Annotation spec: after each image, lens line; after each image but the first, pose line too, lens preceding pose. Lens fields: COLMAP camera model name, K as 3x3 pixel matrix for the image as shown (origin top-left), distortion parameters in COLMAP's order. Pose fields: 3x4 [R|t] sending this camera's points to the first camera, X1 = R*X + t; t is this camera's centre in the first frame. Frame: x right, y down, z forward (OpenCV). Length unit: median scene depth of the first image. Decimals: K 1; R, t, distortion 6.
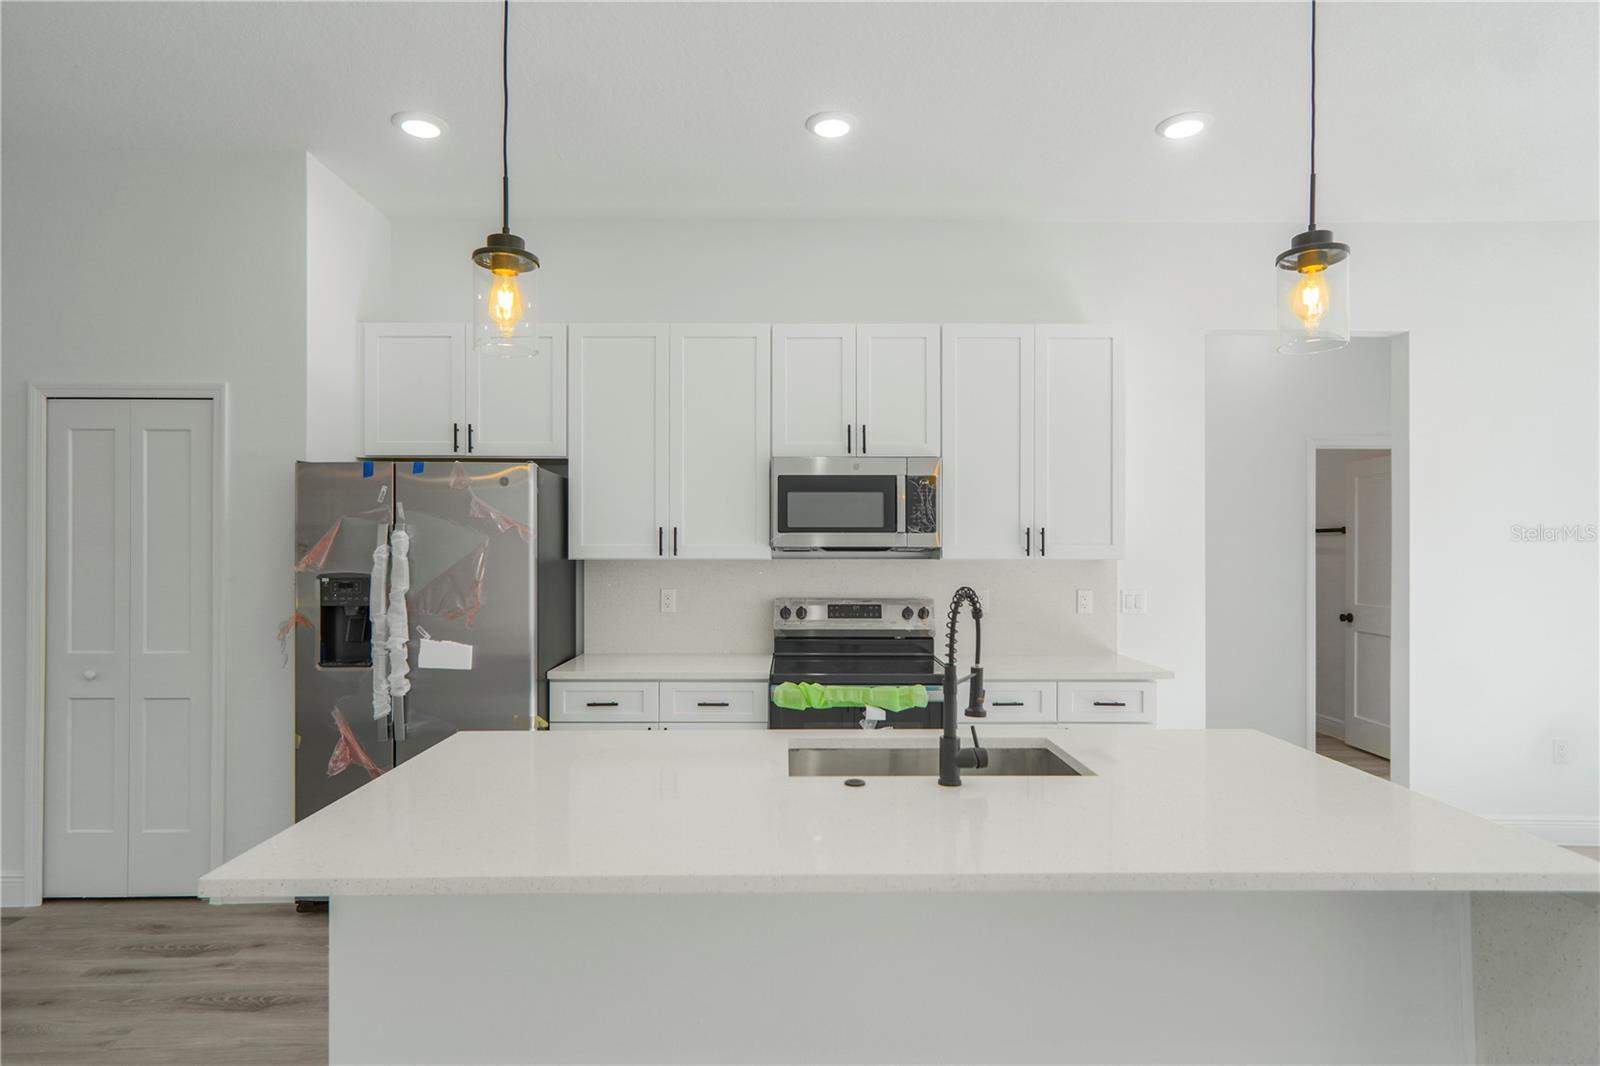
lens RADIAL K [[851.2, 0, 797.2], [0, 851.2, 544.2], [0, 0, 1]] dist [0.001103, 0.000655]
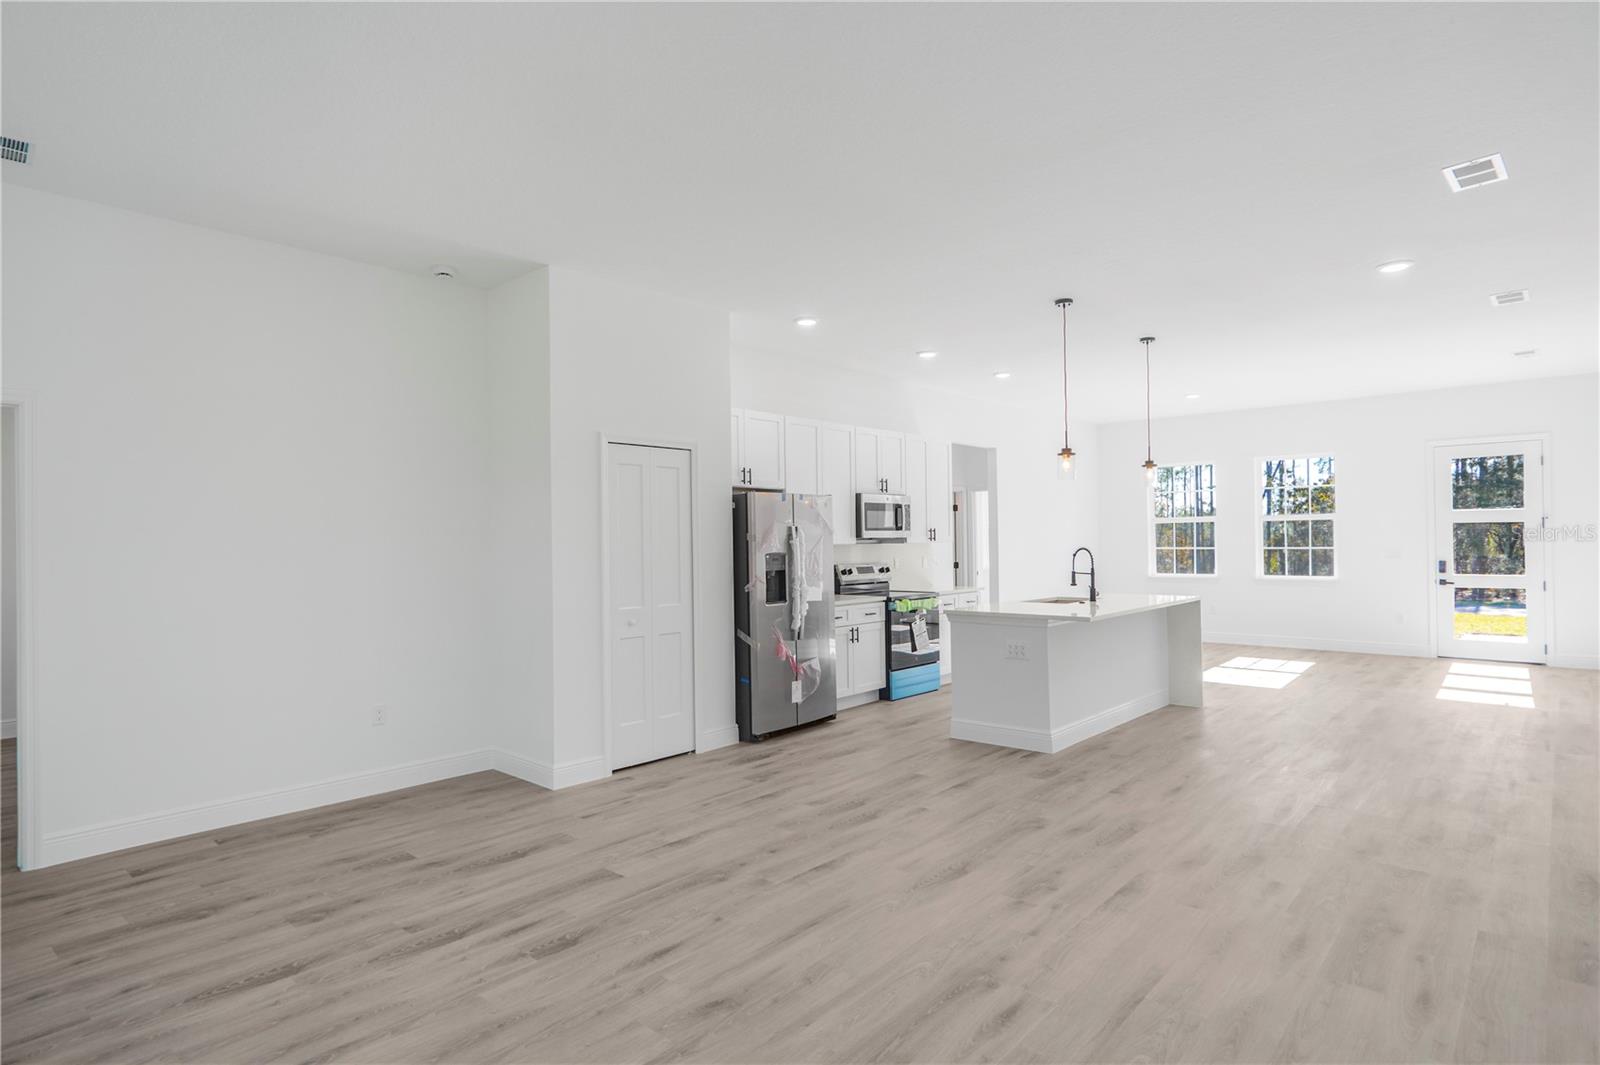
lens RADIAL K [[853.2, 0, 801.6], [0, 853.2, 533.6], [0, 0, 1]] dist [-0.002959, 0.000435]
pose [[0.673850, -0.003478, 0.738860, -1.771063], [0.009771, 0.999943, -0.004204, 0.000462], [-0.738804, 0.010052, 0.673846, -0.277015]]
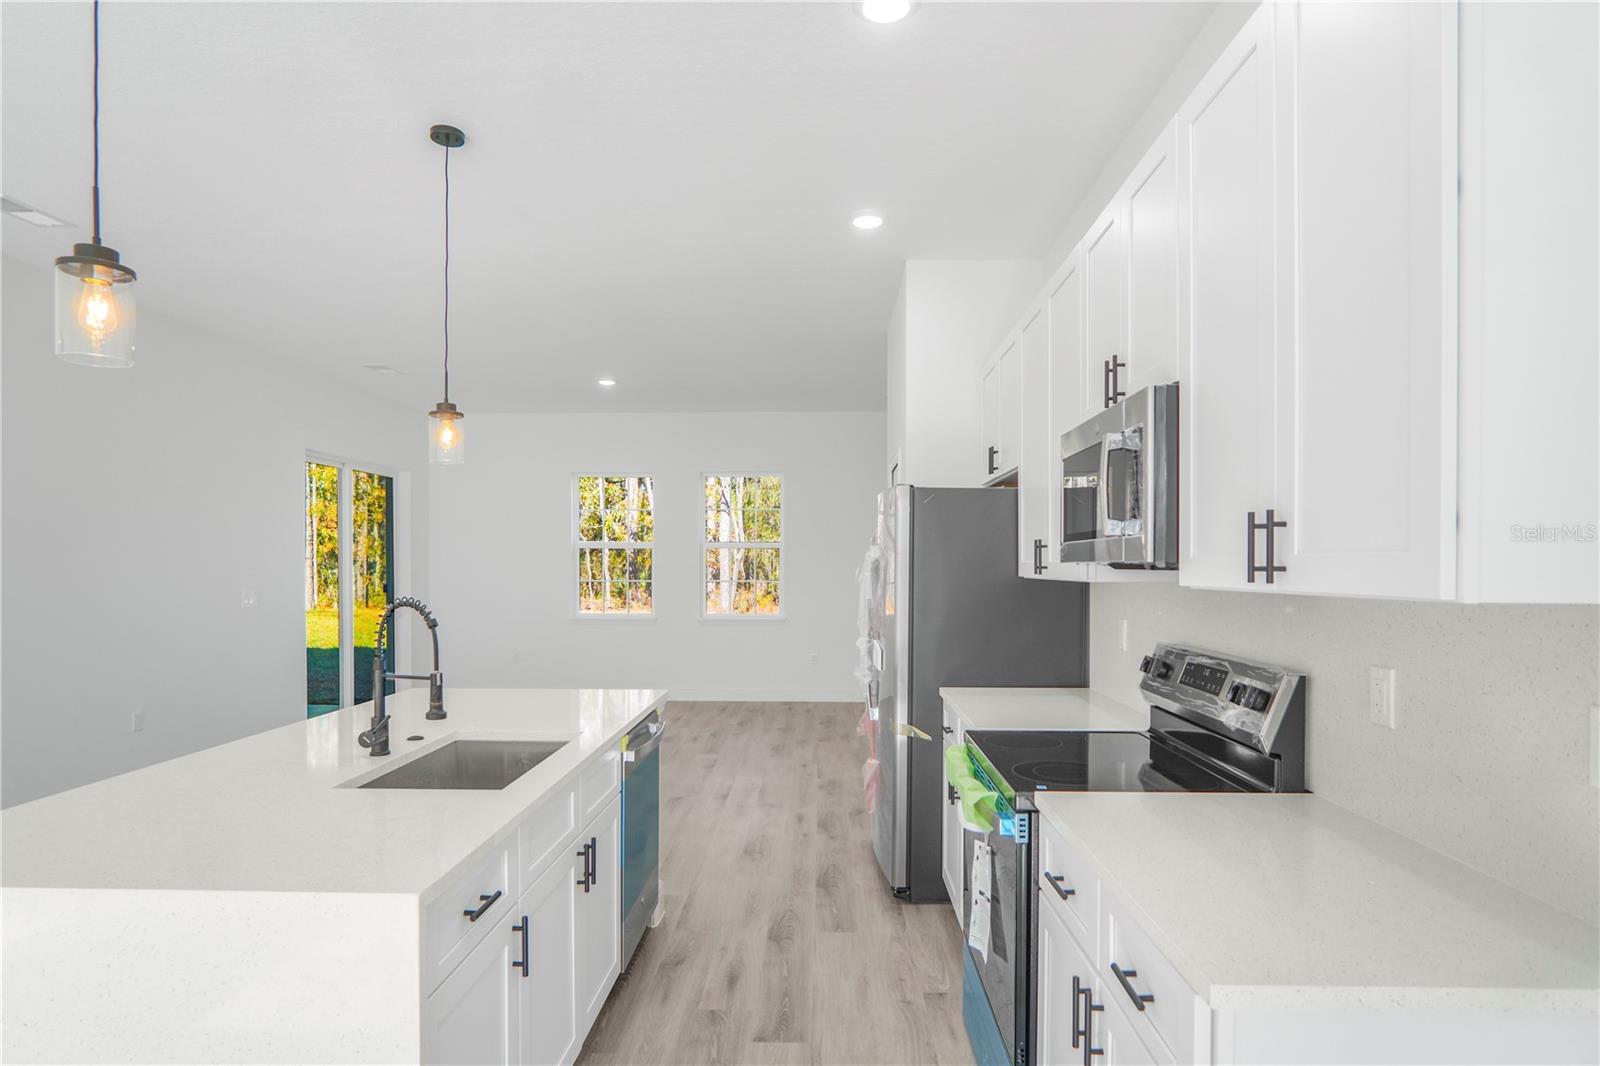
lens RADIAL K [[872.0, 0, 798.1], [0, 872.0, 570.8], [0, 0, 1]] dist [0.023608, 0.000894]
pose [[-0.038116, 0.004951, -0.999261, 0.767762], [0.001539, 0.999987, 0.004896, 0.005861], [0.999272, -0.001351, -0.038123, 0.887297]]
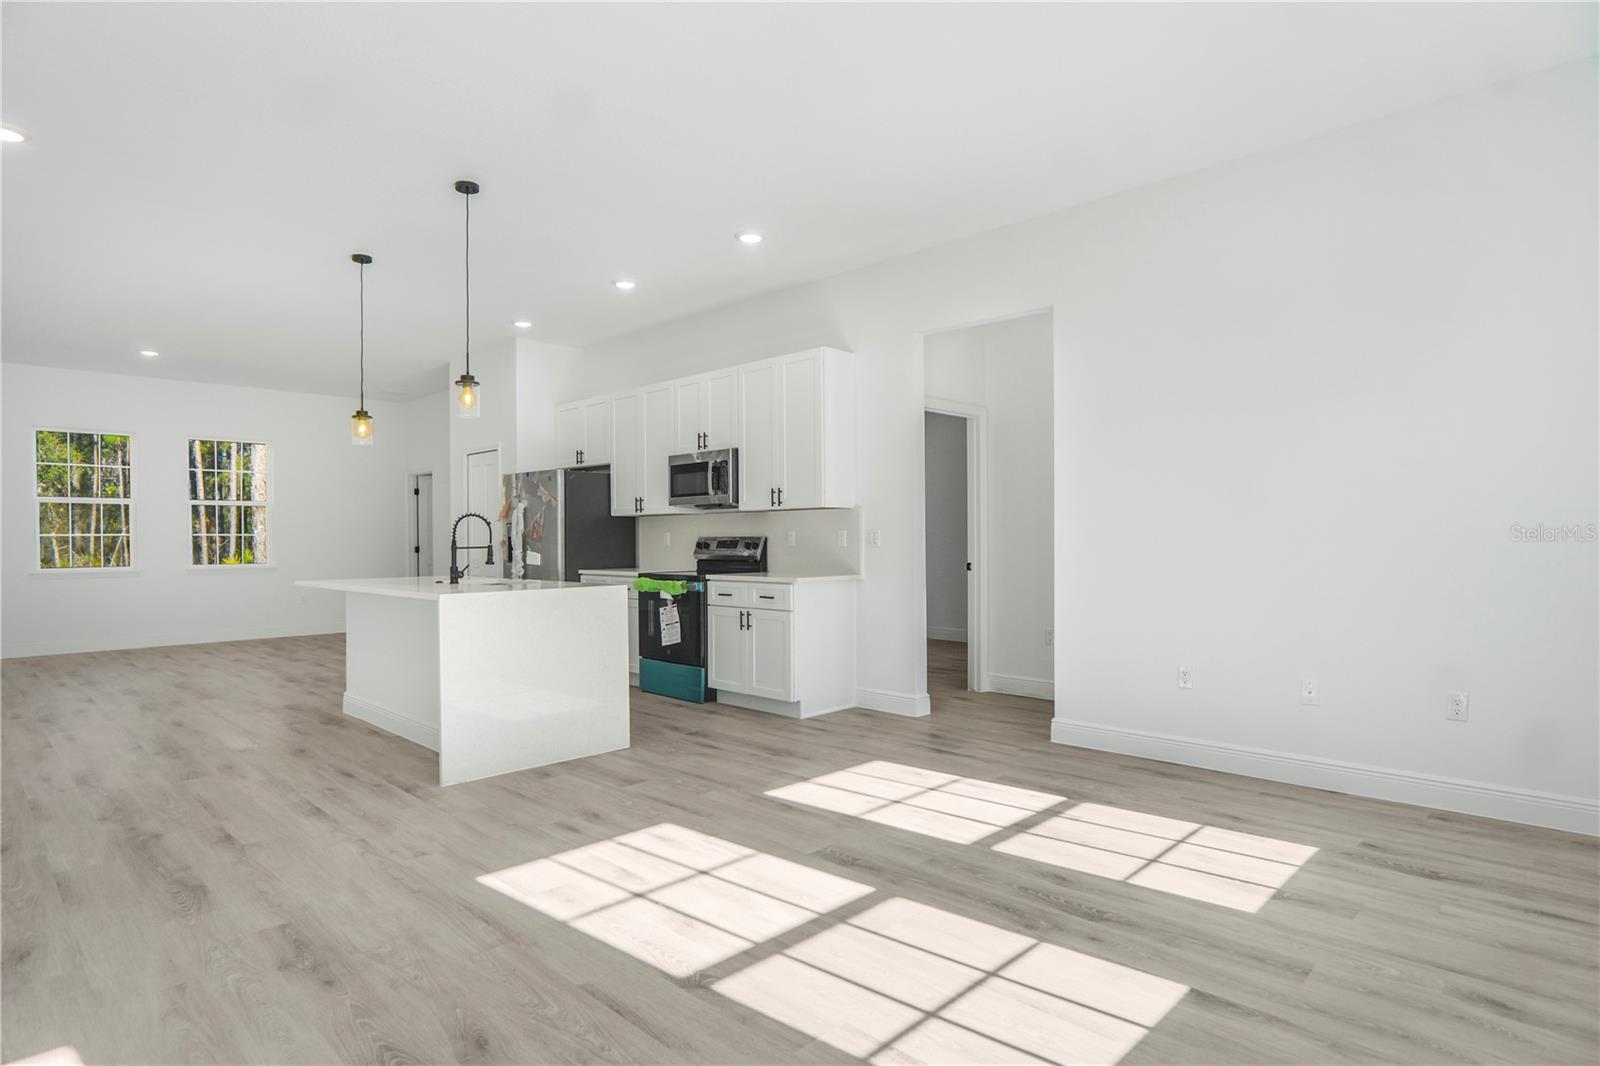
lens RADIAL K [[861.6, 0, 805.3], [0, 861.6, 540.9], [0, 0, 1]] dist [-0.036348, -0.000012]
pose [[0.714789, -0.003527, -0.699331, 1.568683], [0.010216, 0.999933, 0.005399, 0.075558], [0.699265, -0.011003, 0.714777, -0.096259]]
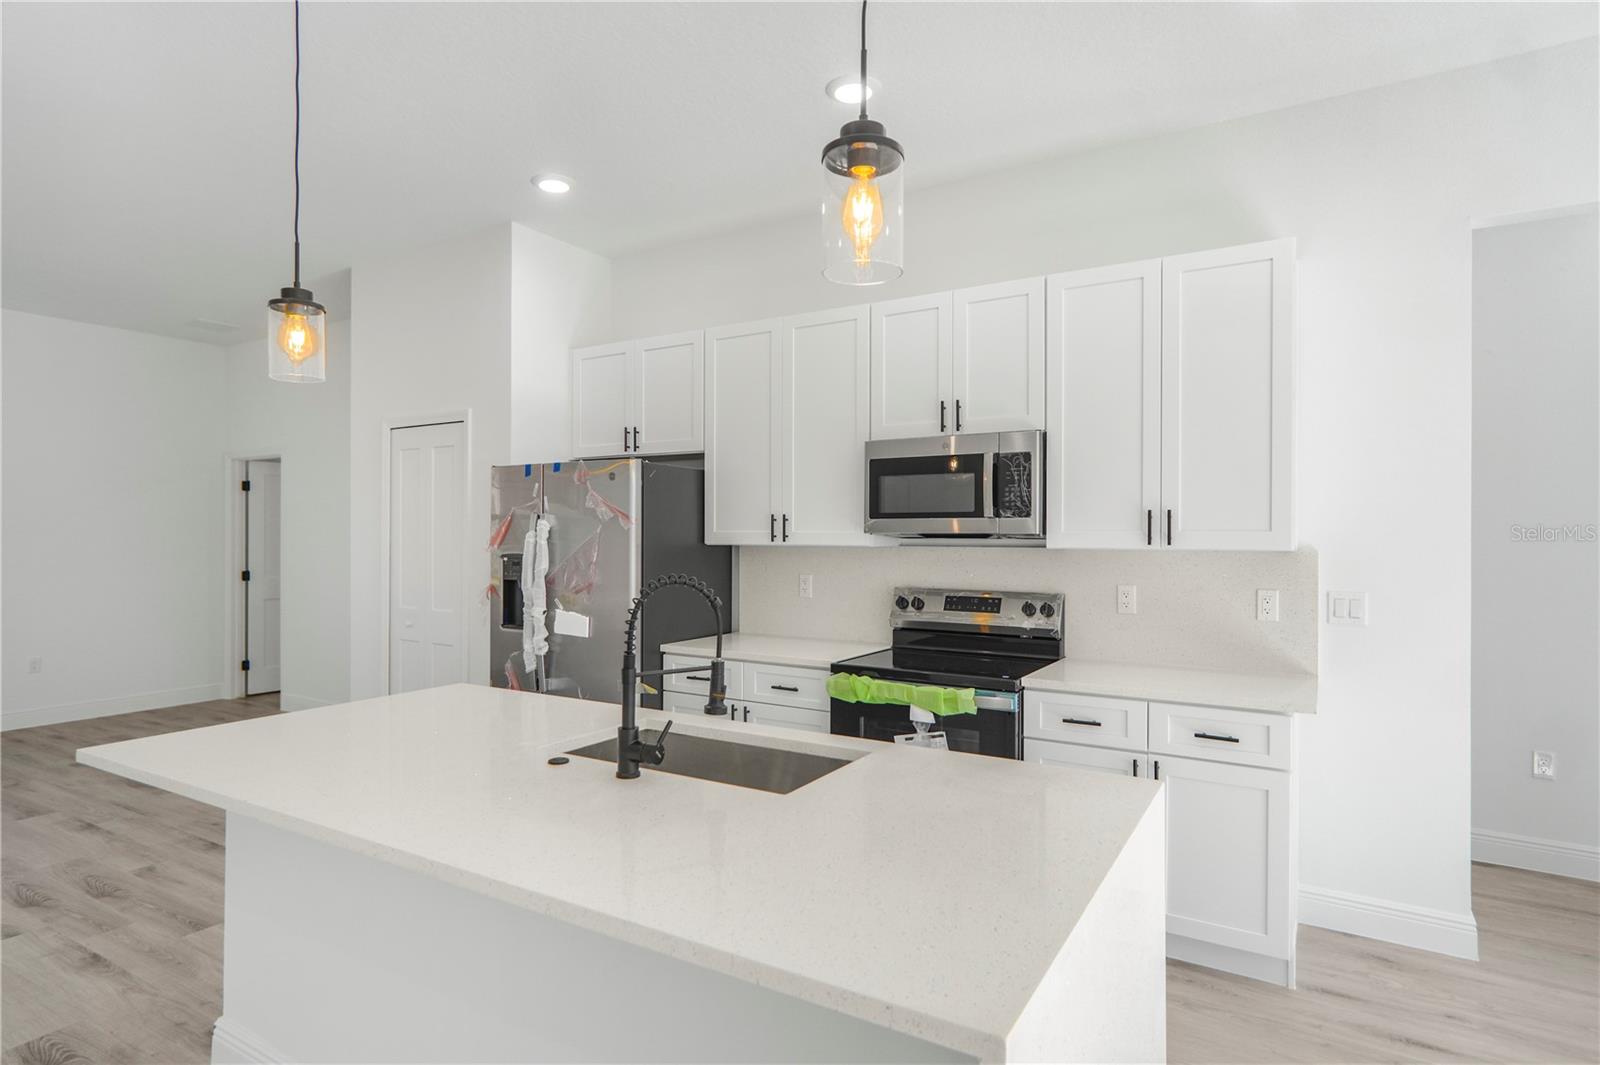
lens RADIAL K [[853.2, 0, 801.6], [0, 853.2, 533.6], [0, 0, 1]] dist [-0.002959, 0.000435]
pose [[0.850243, 0.001386, -0.526388, 0.461177], [-0.000421, 0.999998, 0.001953, 0.001669], [0.526390, -0.001438, 0.850242, 0.148468]]
